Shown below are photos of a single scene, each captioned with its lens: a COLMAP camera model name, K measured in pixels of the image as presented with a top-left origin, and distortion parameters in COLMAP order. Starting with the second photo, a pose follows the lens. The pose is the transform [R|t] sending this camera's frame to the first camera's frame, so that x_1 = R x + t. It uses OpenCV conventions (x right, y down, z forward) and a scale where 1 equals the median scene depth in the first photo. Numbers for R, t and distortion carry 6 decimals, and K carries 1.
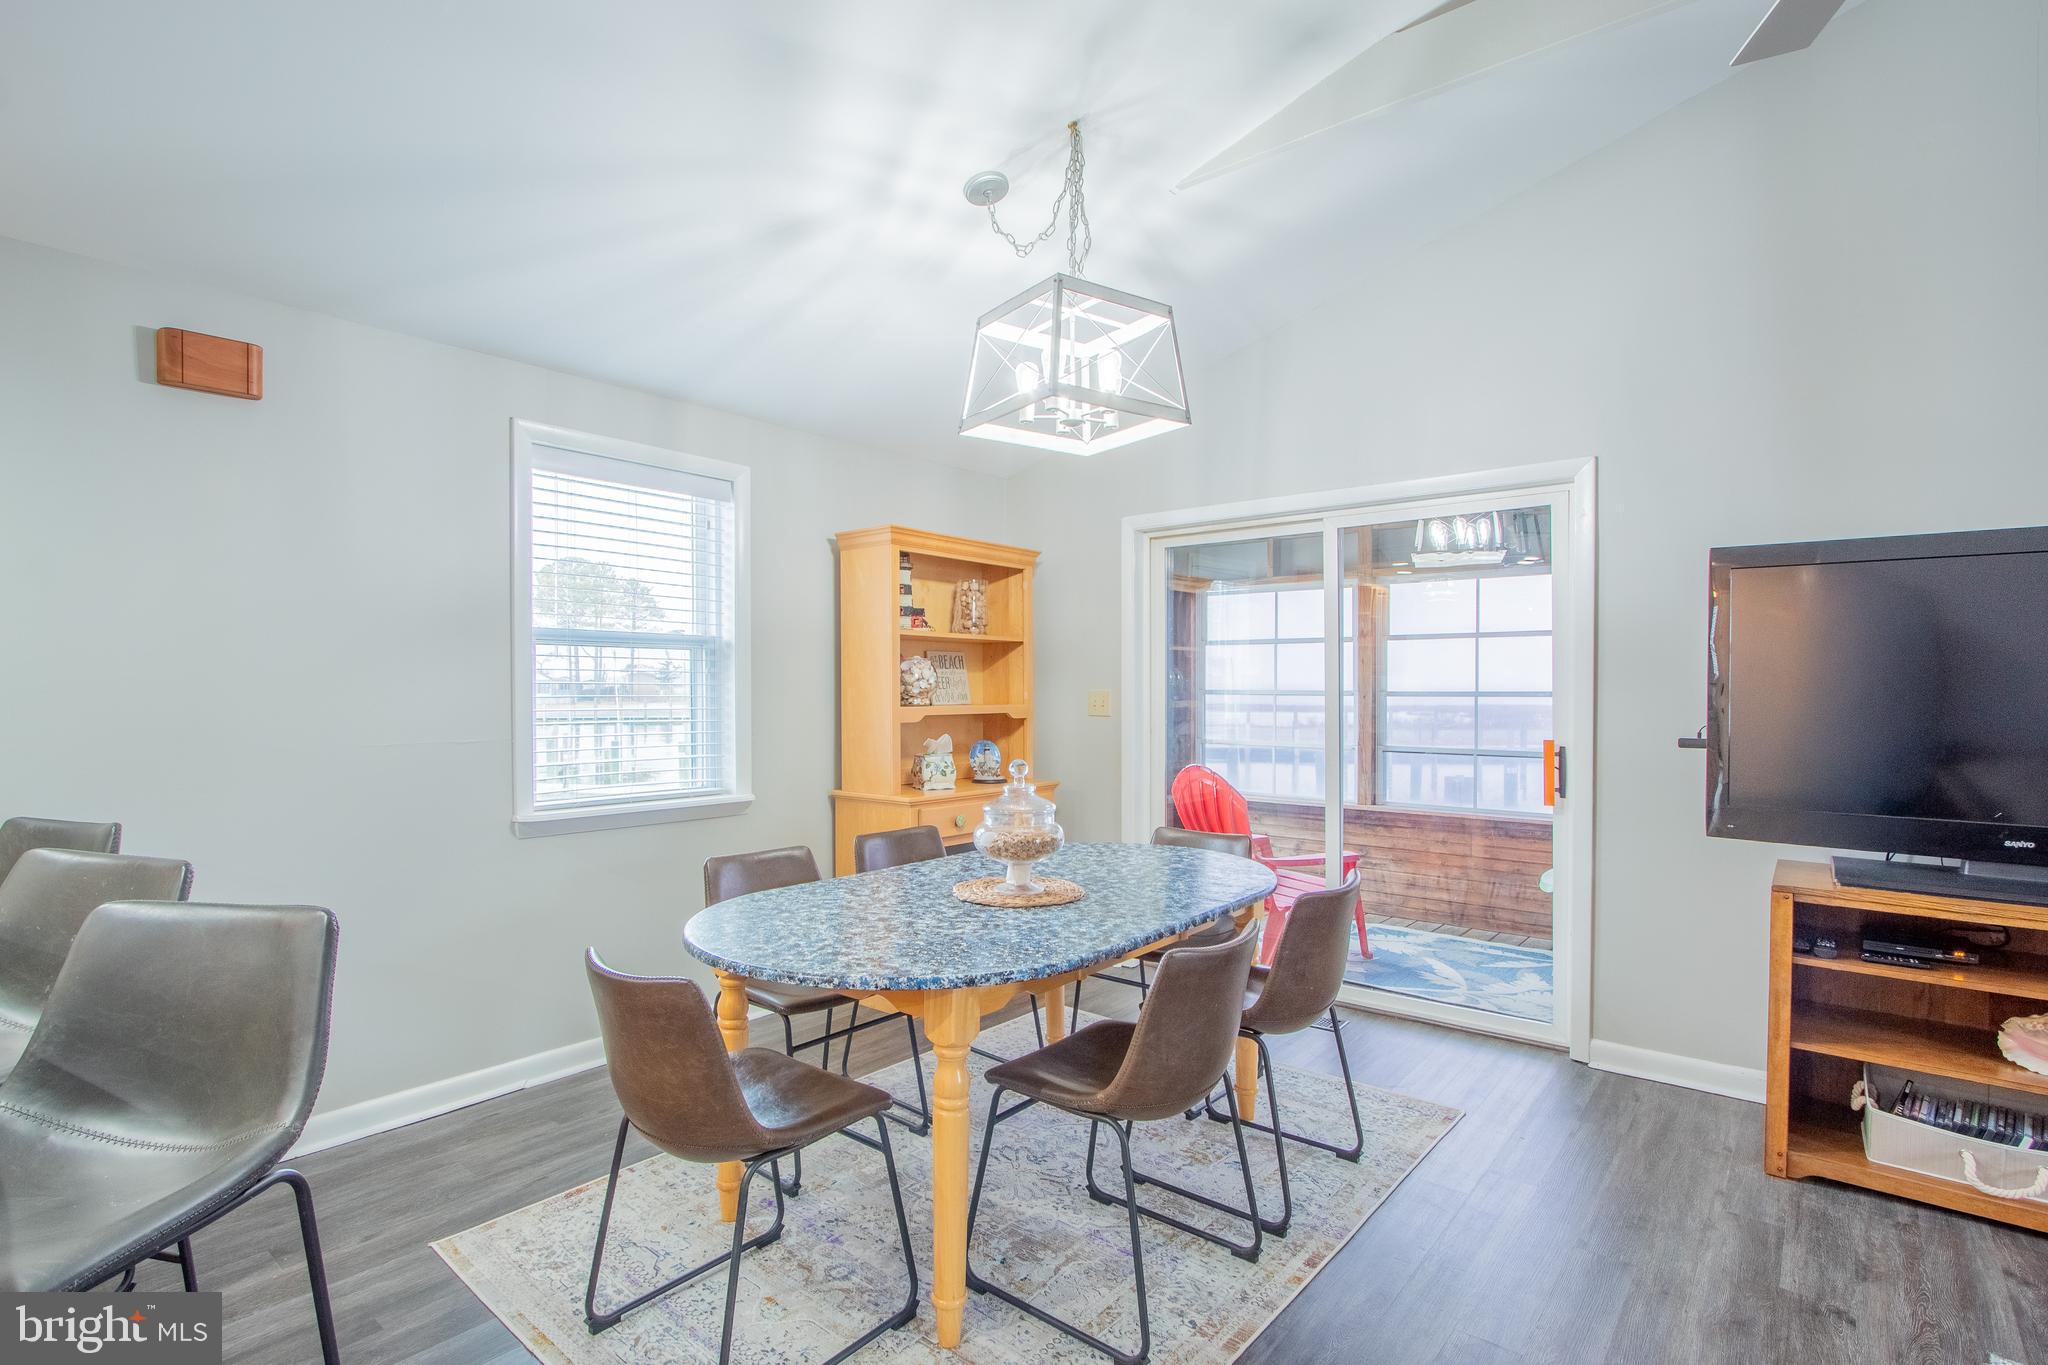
lens RADIAL K [[985.4, 0, 1022.9], [0, 985.4, 693.3], [0, 0, 1]] dist [-0.018484, 0.004195]
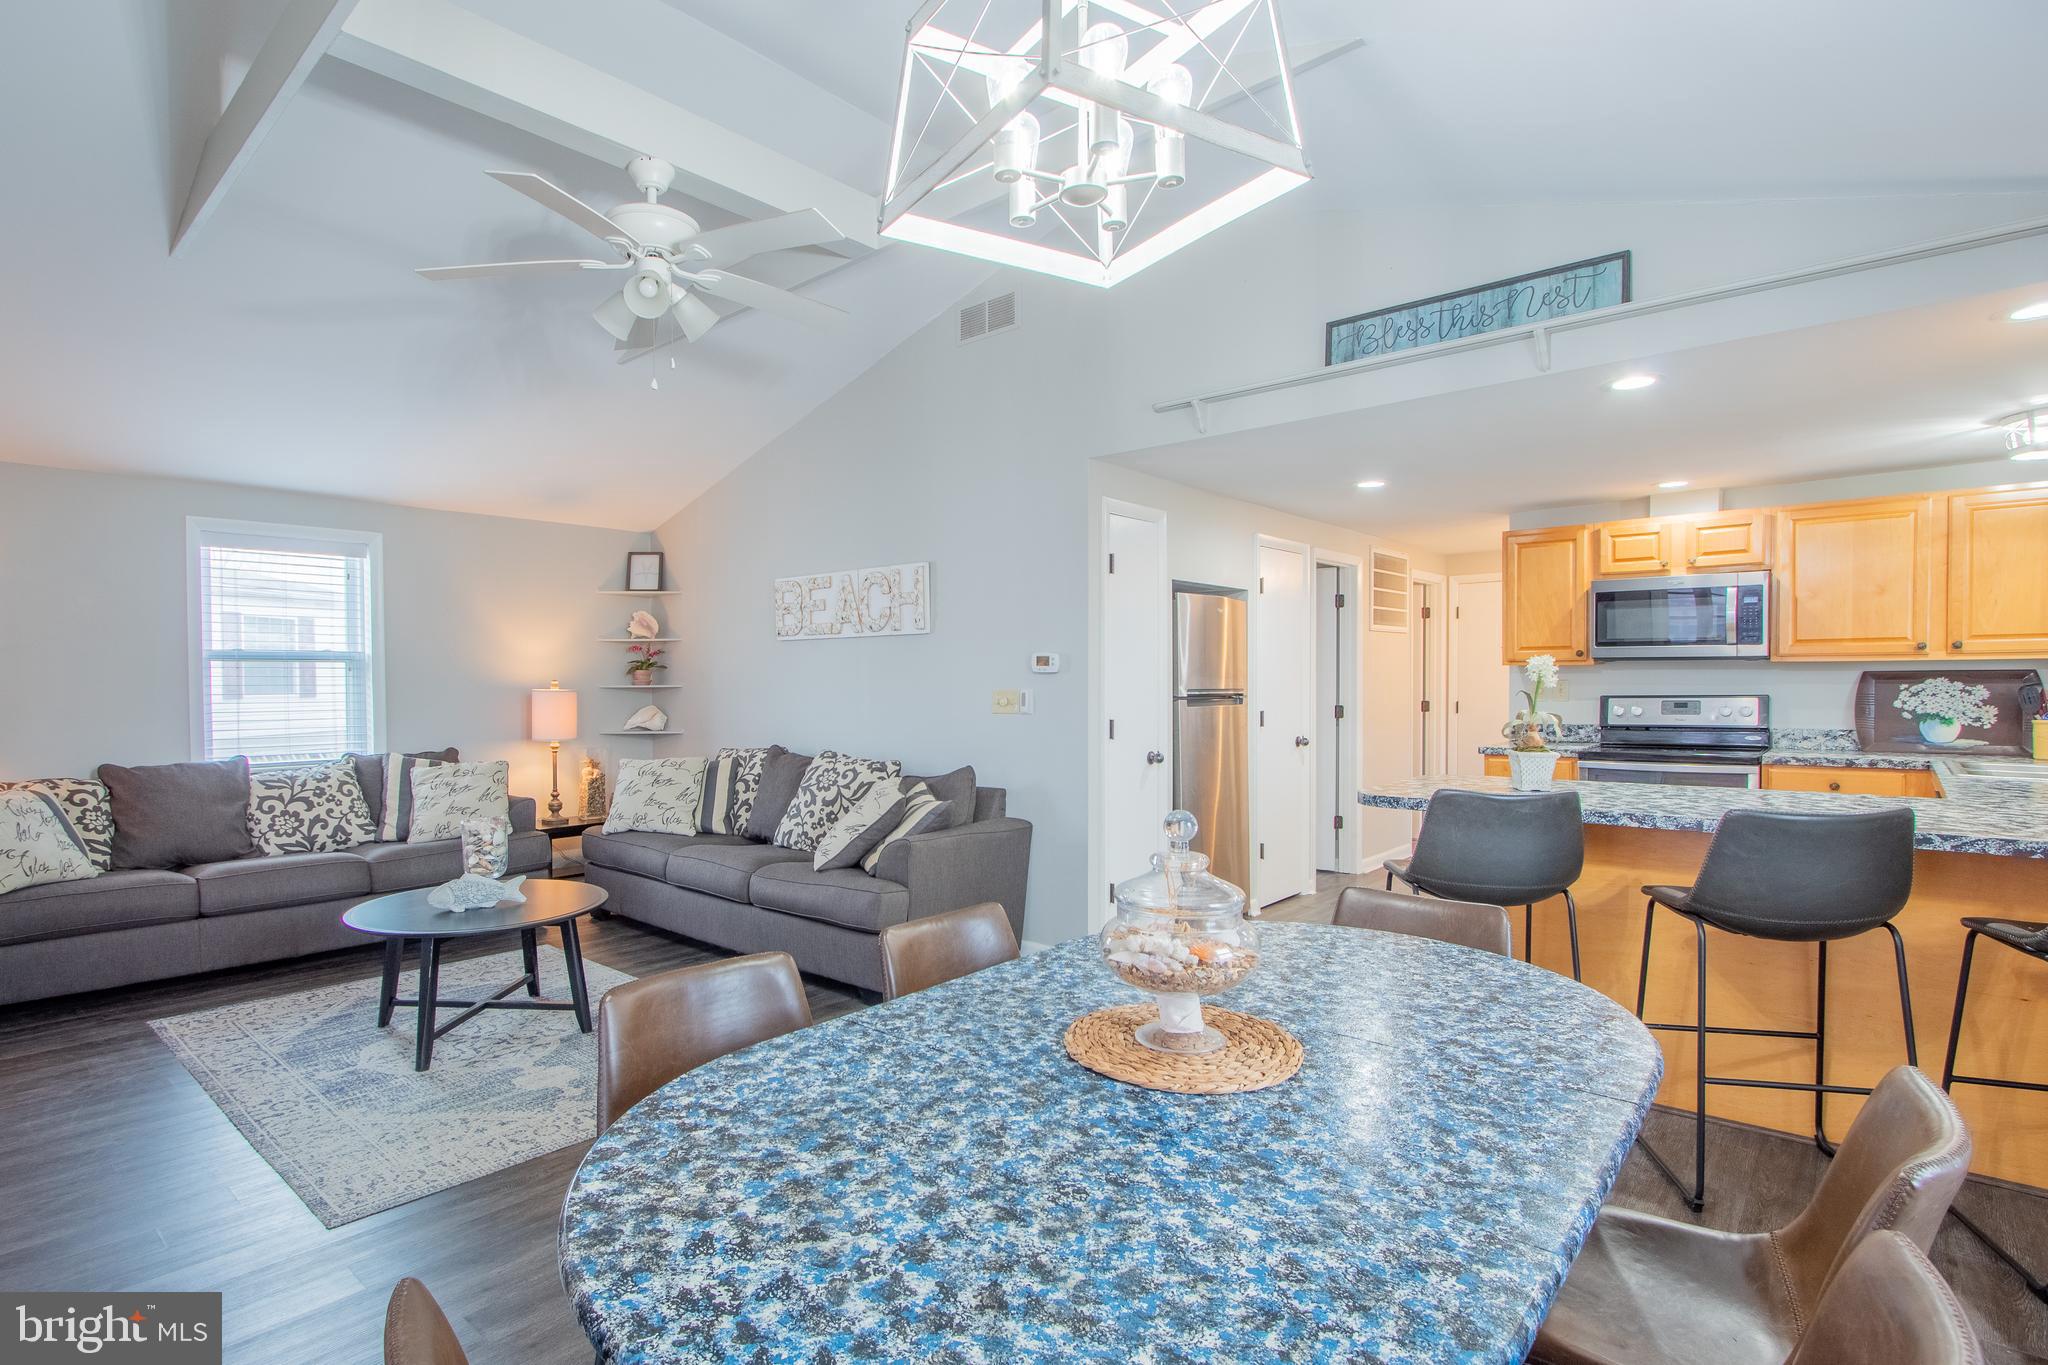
lens RADIAL K [[1016.5, 0, 971.5], [0, 1016.5, 701.2], [0, 0, 1]] dist [-0.016663, 0.000169]
pose [[-0.999116, 0.004572, 0.041785, 0.083242], [0.005753, 0.999587, 0.028169, -0.012125], [-0.041639, 0.028384, -0.998729, 1.453412]]
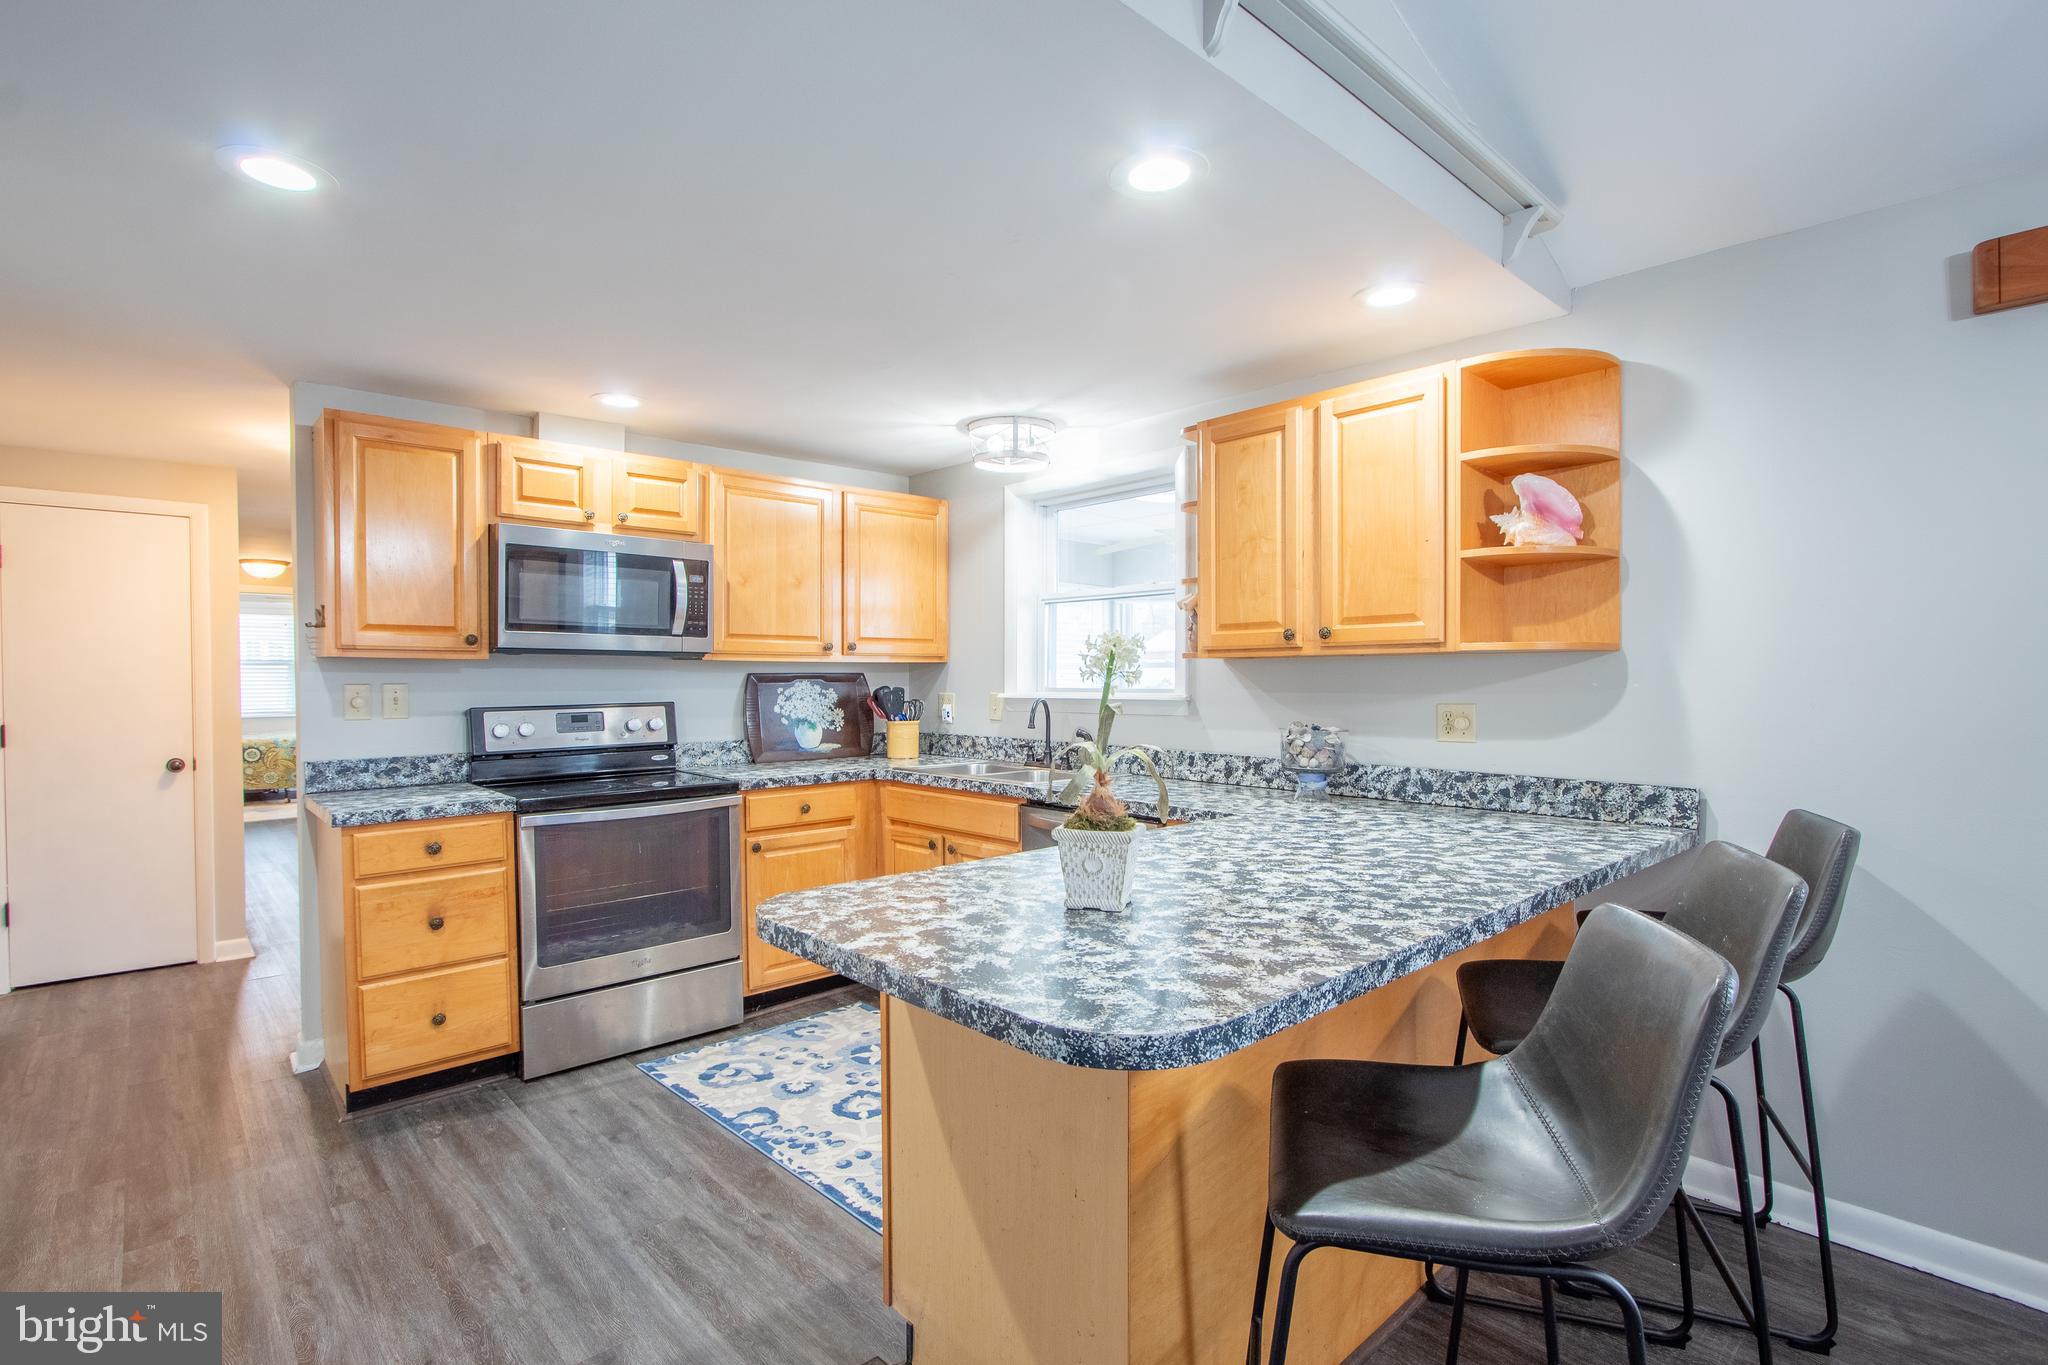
lens RADIAL K [[976.2, 0, 1019.0], [0, 976.2, 701.7], [0, 0, 1]] dist [-0.019945, 0.006317]
pose [[-0.134228, 0.023408, -0.990674, 0.039852], [-0.005909, 0.999684, 0.024421, -0.001491], [0.990933, 0.009132, -0.134047, 0.260035]]
